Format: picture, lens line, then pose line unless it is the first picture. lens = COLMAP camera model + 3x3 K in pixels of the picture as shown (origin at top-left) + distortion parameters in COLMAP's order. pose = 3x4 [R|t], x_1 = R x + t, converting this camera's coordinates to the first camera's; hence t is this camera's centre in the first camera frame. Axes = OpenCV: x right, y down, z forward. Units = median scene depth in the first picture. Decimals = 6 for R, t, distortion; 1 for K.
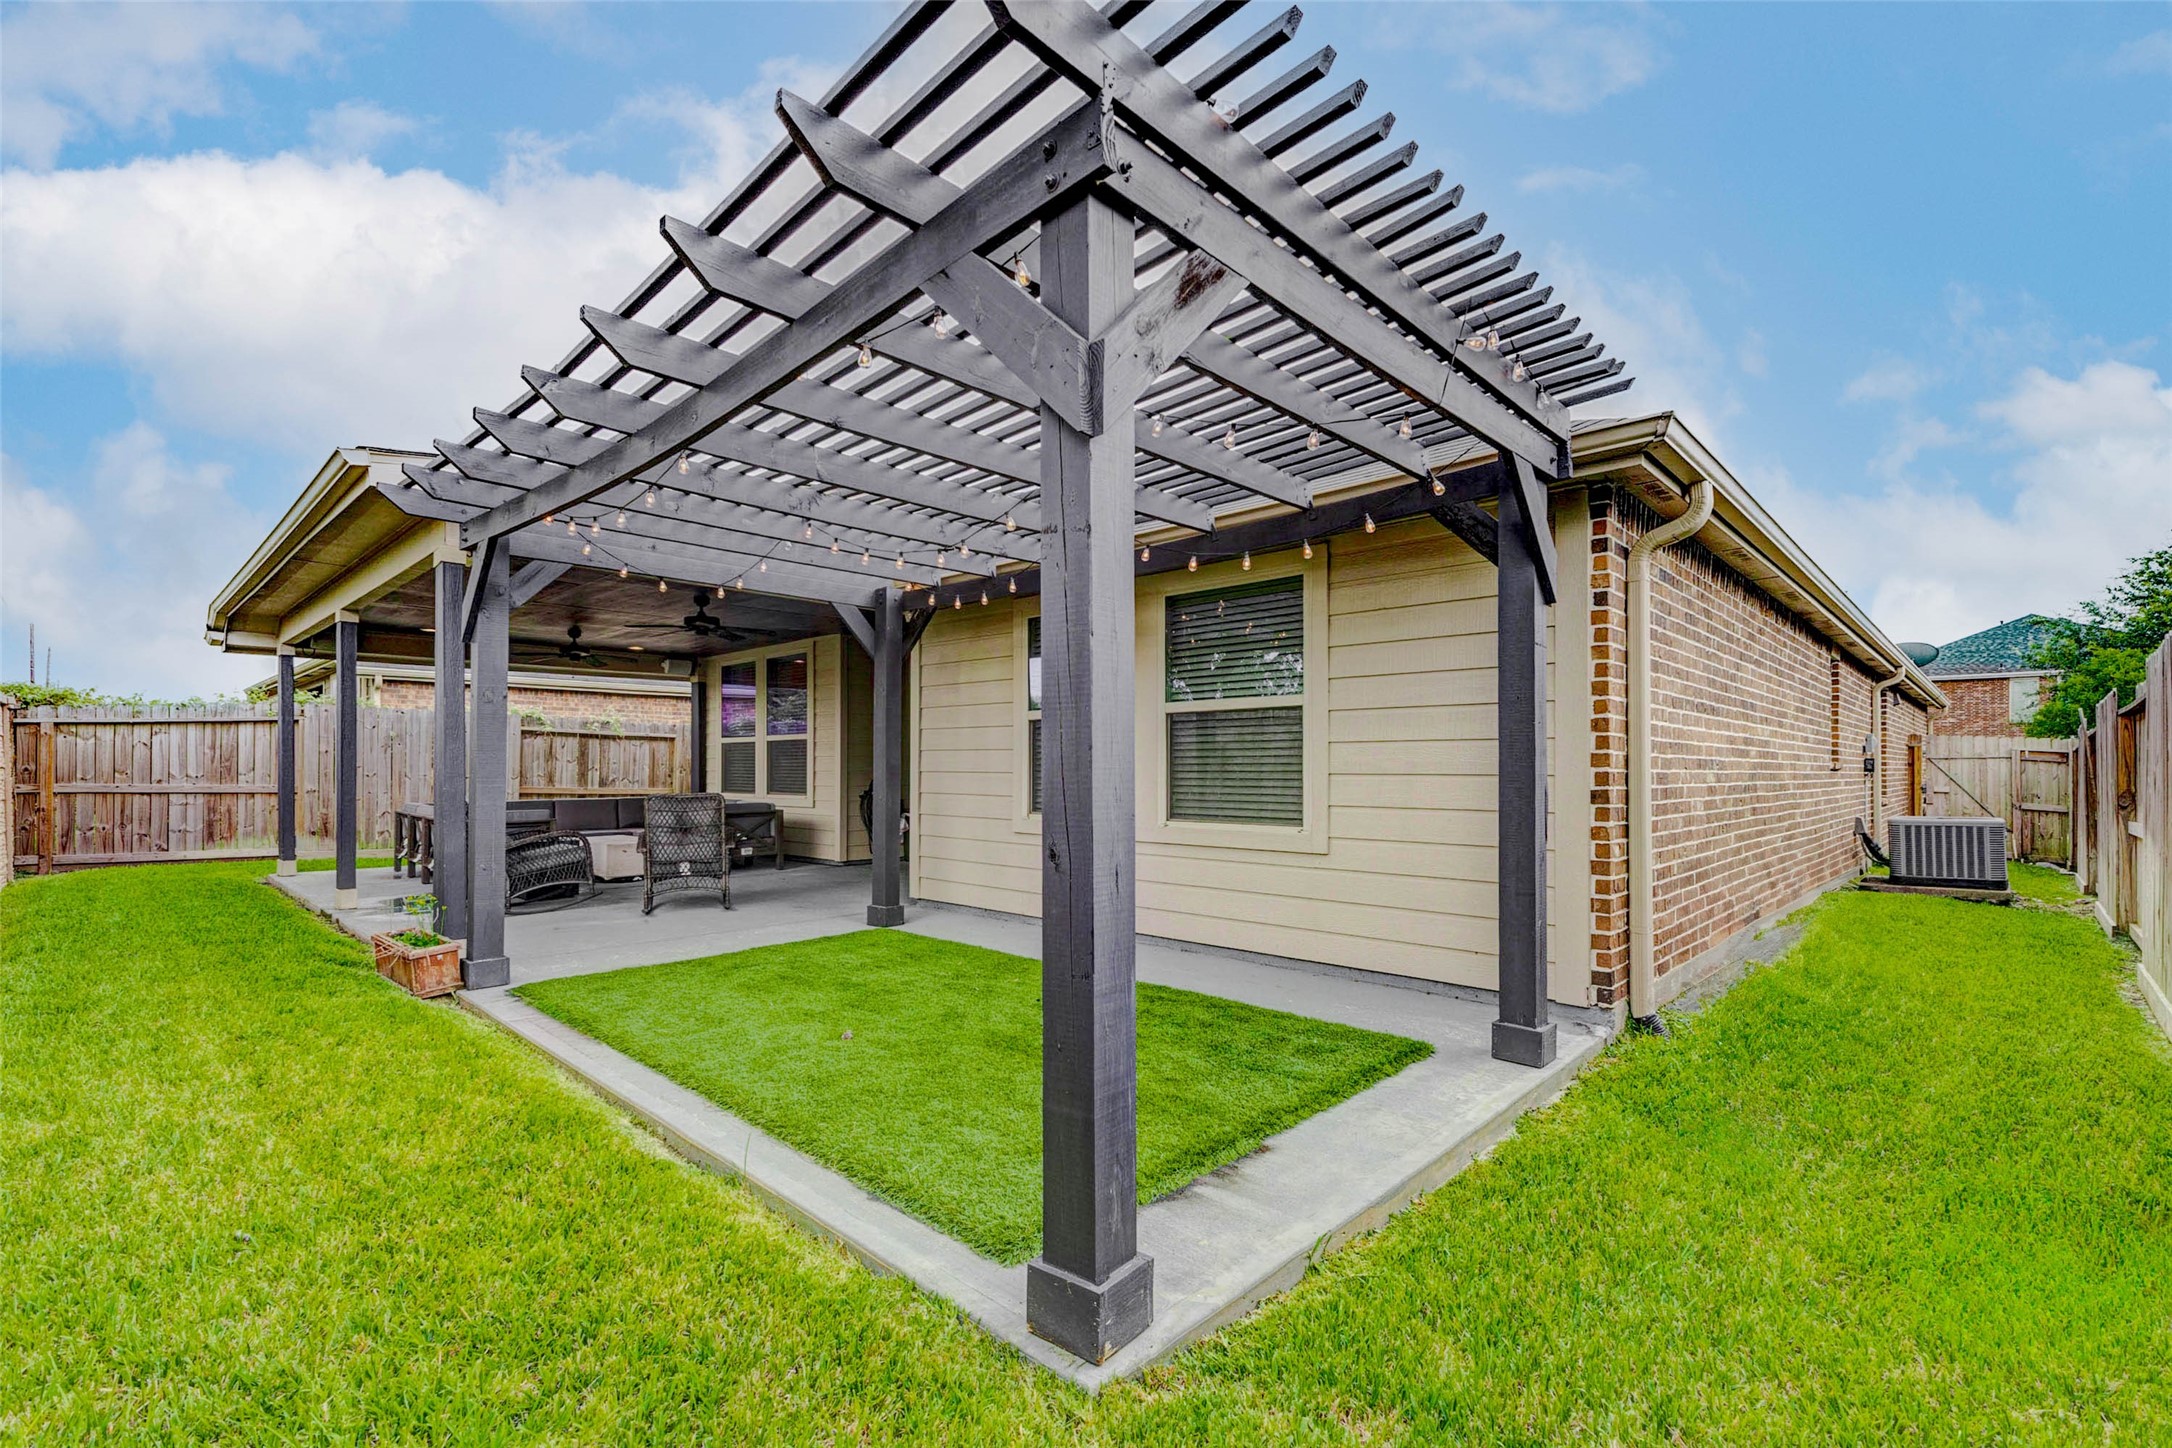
lens RADIAL K [[950.4, 0, 1113.6], [0, 950.4, 765.4], [0, 0, 1]] dist [0.004007, -0.000066]
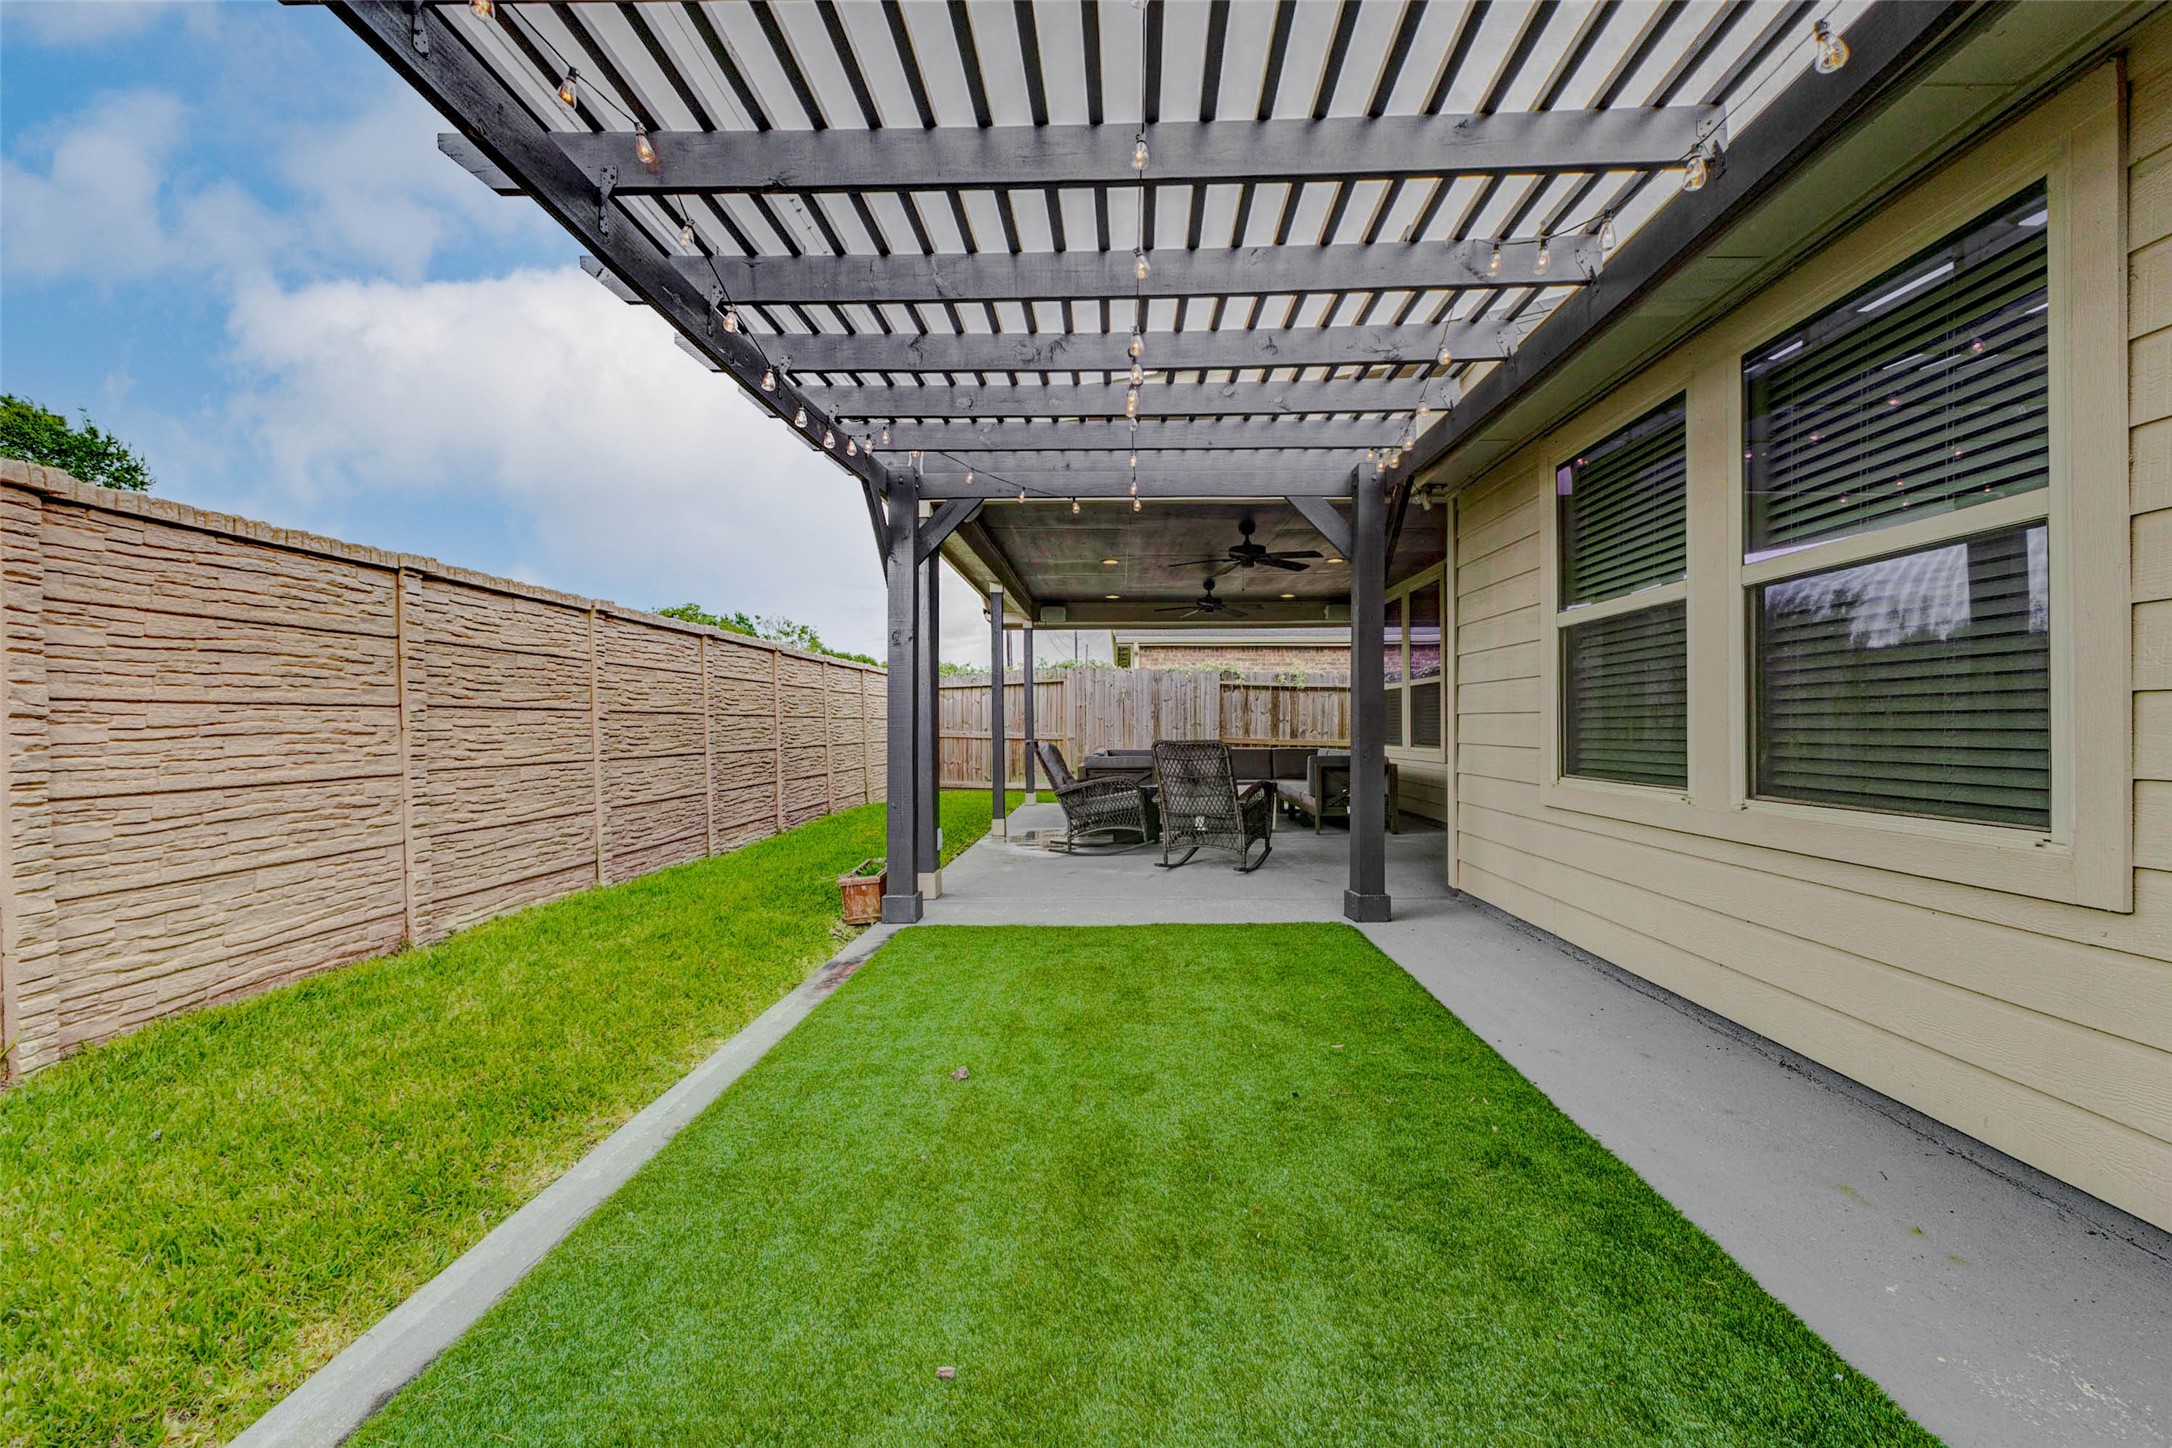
lens RADIAL K [[950.4, 0, 1094.5], [0, 950.4, 730.3], [0, 0, 1]] dist [0.004007, -0.000066]
pose [[0.659560, 0.001173, -0.751651, 0.122949], [0.005199, 0.999968, 0.006123, 0.009799], [0.751634, -0.007946, 0.659533, 0.237441]]
